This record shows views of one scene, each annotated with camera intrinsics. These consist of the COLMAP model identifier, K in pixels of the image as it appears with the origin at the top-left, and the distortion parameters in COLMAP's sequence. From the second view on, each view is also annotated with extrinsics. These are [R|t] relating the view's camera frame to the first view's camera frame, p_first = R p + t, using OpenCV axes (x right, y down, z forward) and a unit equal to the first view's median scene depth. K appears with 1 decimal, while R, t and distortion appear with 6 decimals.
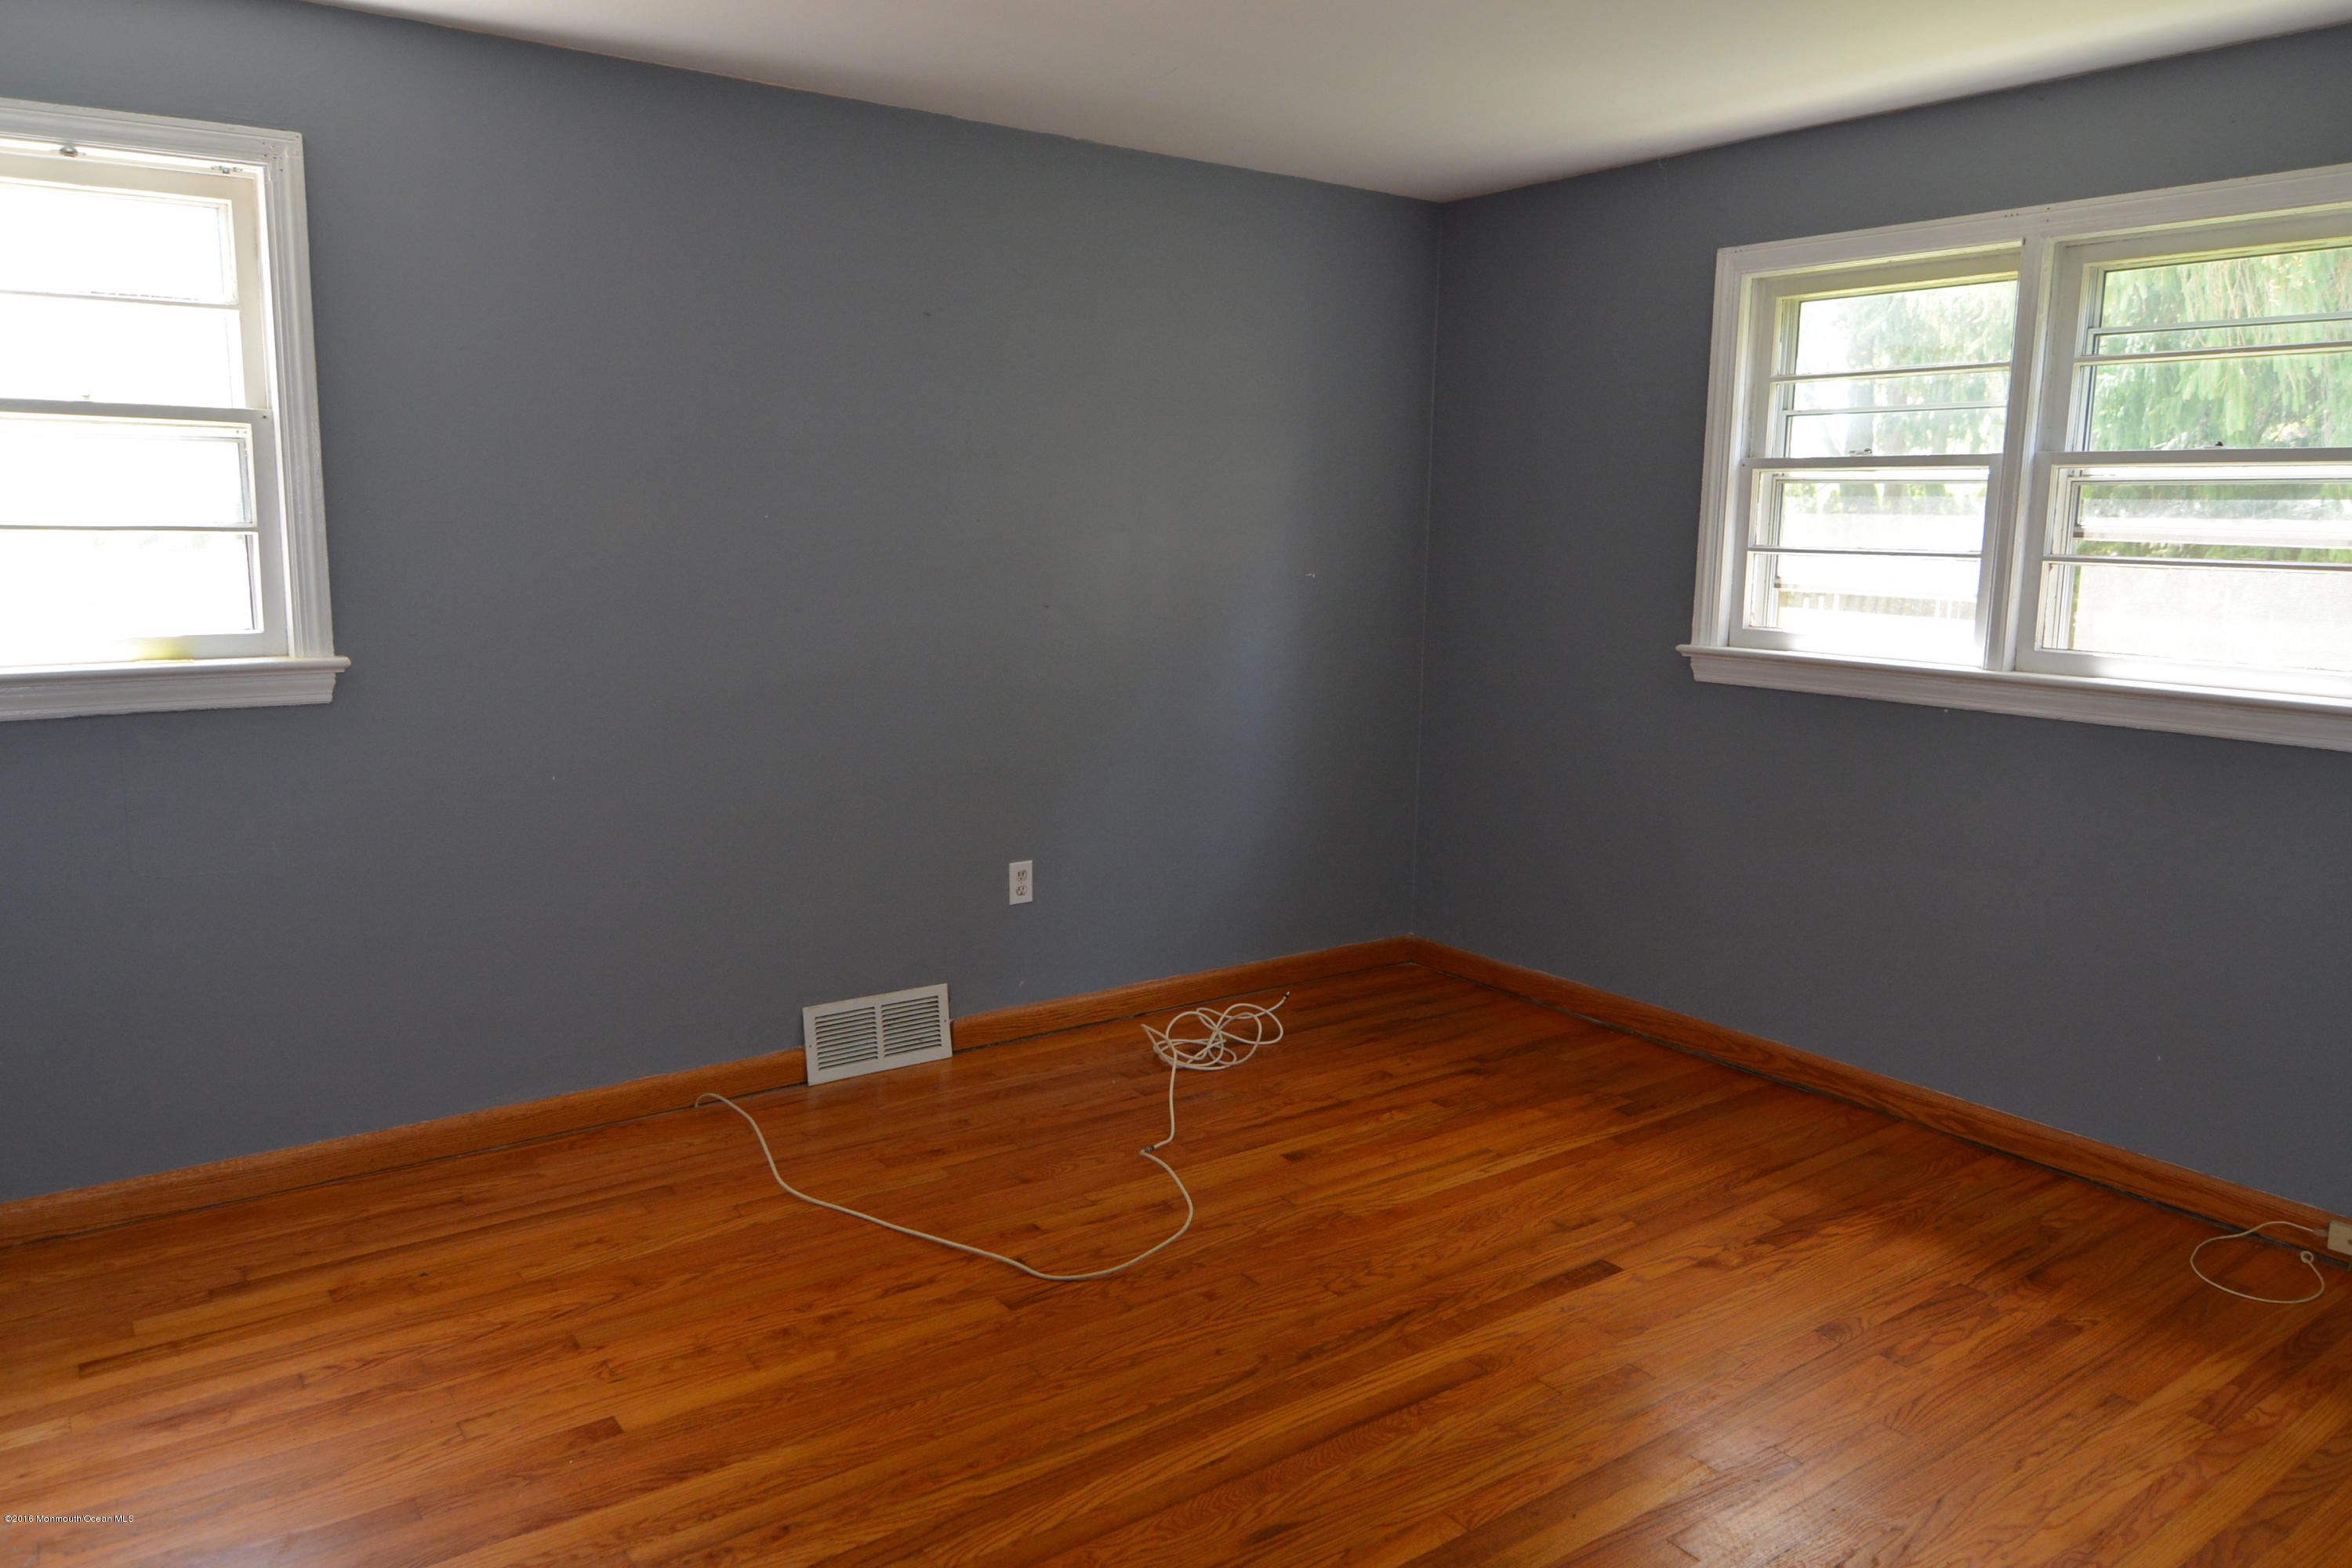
lens RADIAL K [[1640.4, 0, 1176.0], [0, 1640.4, 784.0], [0, 0, 1]] dist [-0.003389, -0.007227]
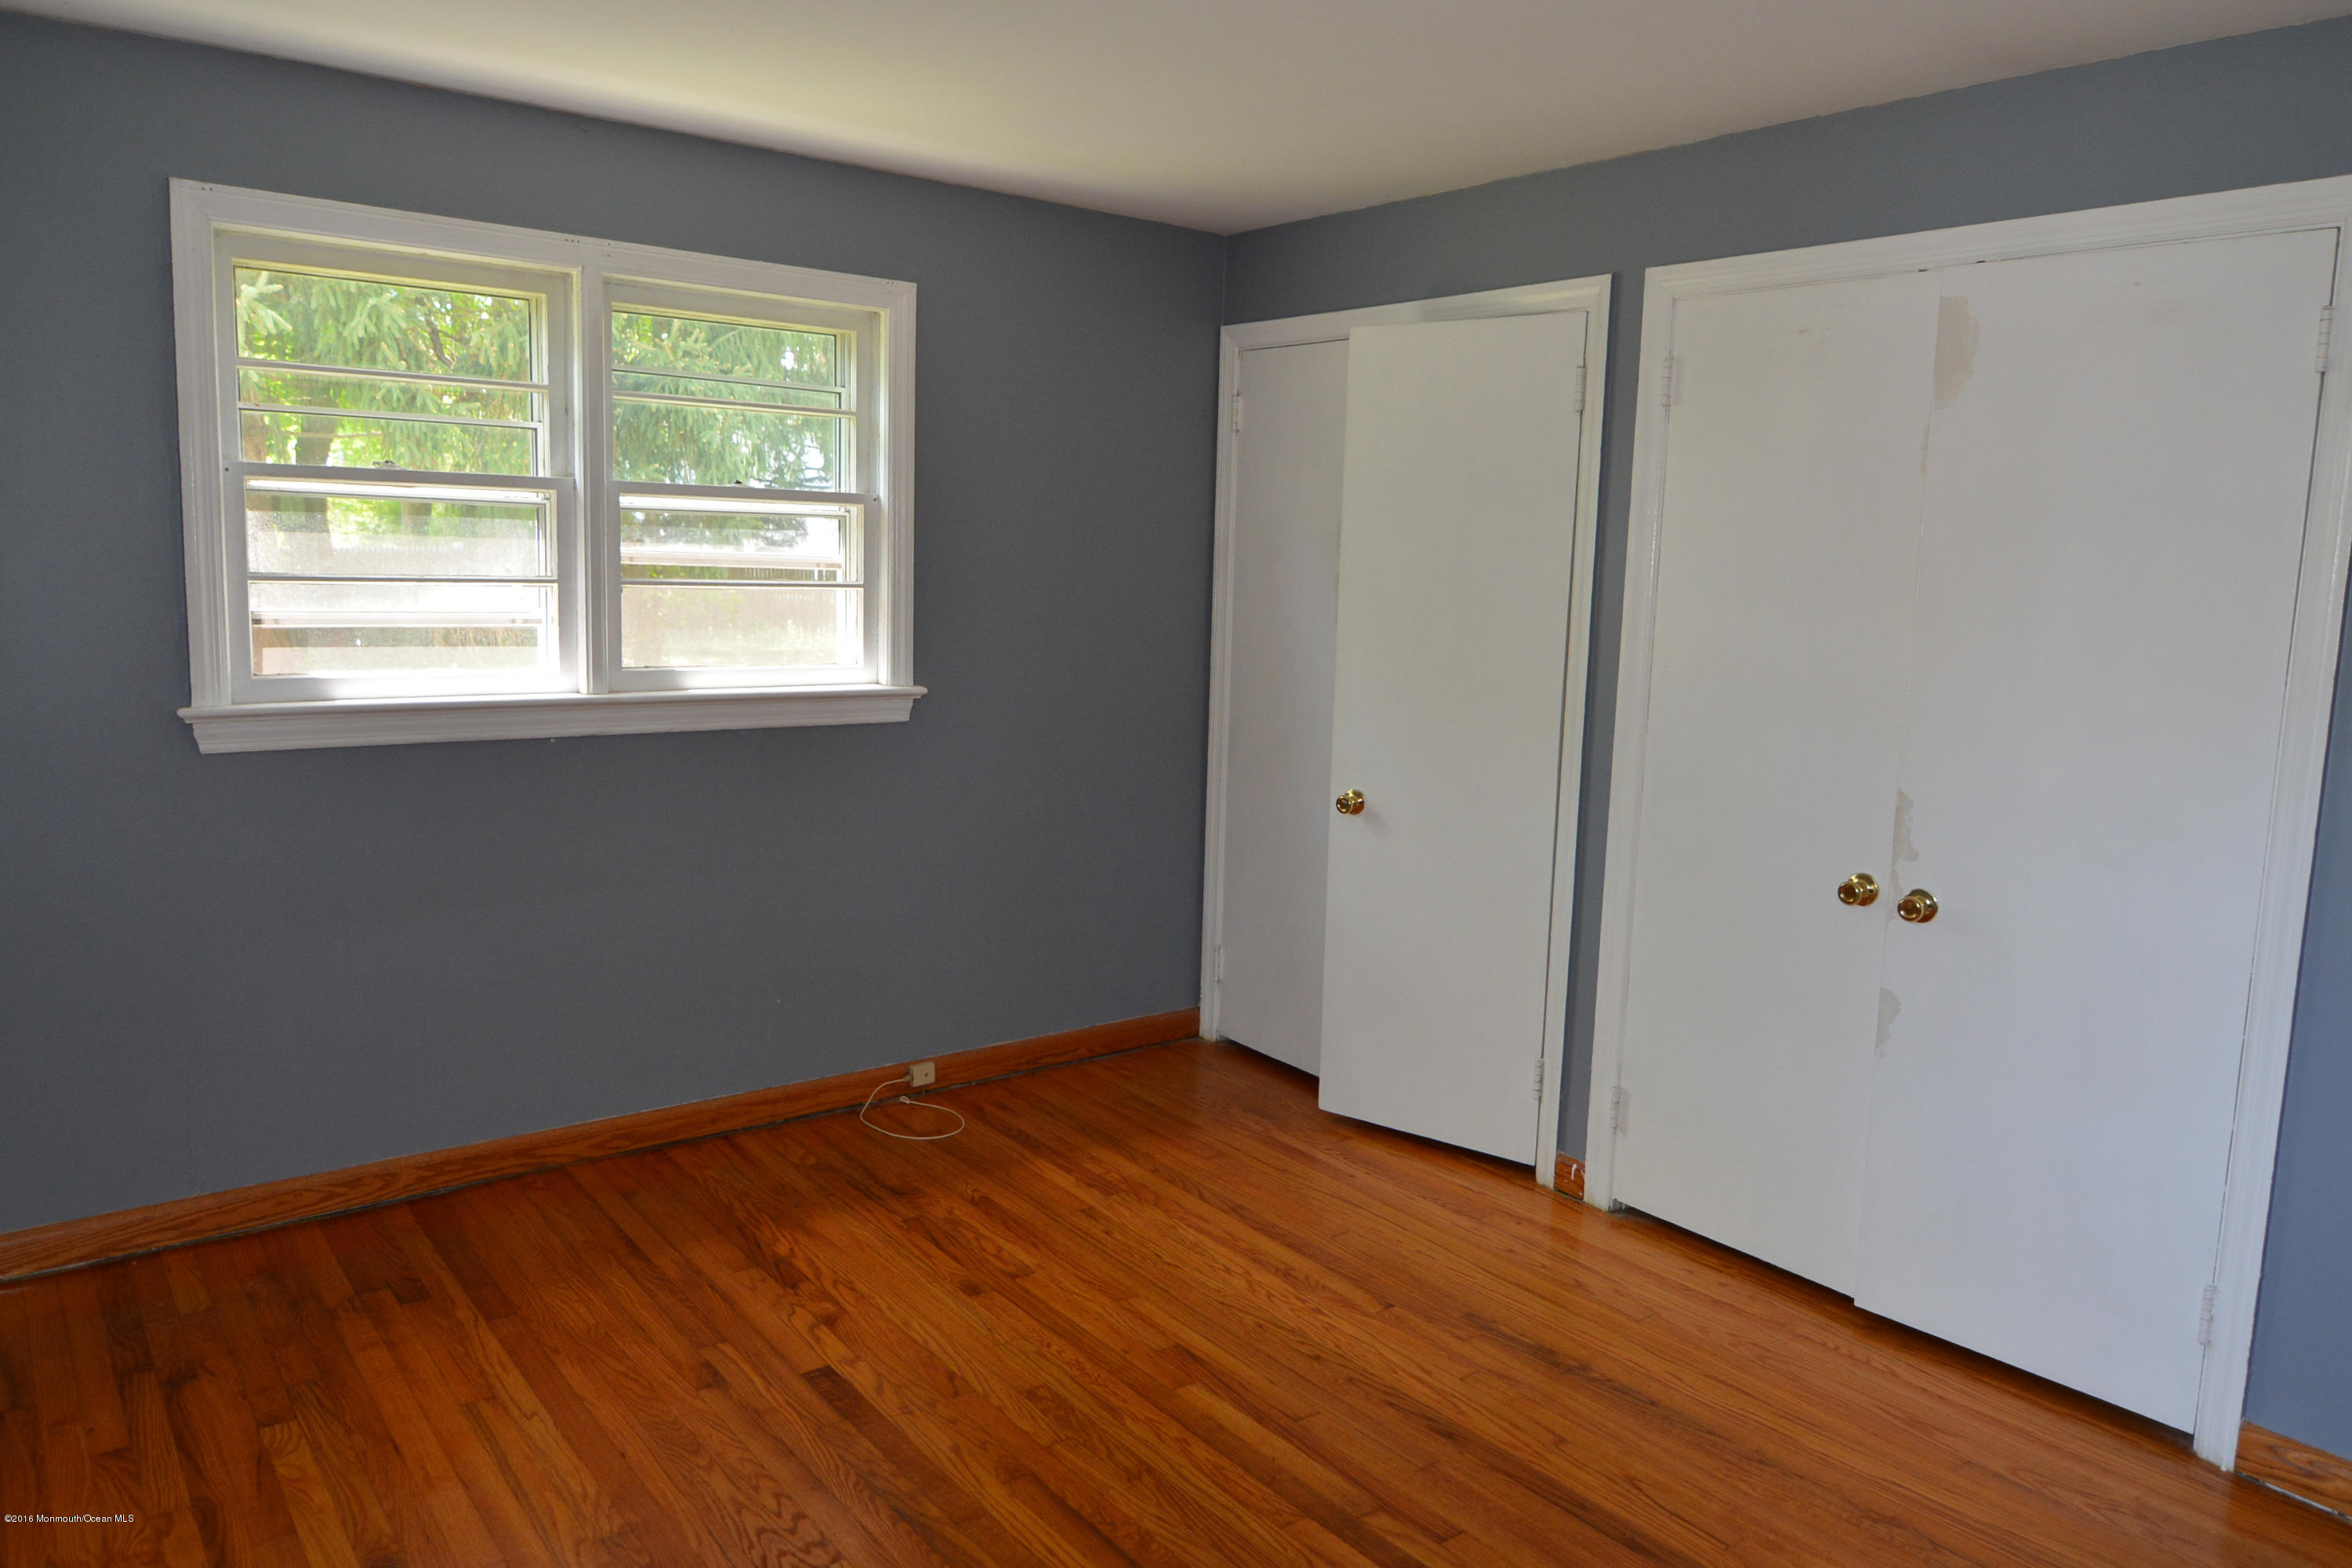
lens RADIAL K [[1640.4, 0, 1176.0], [0, 1640.4, 784.0], [0, 0, 1]] dist [-0.003389, -0.007227]
pose [[-0.052944, -0.156069, 0.986326, -0.536341], [0.129449, 0.978305, 0.161748, -0.135297], [-0.990172, 0.136242, -0.031593, 0.699132]]
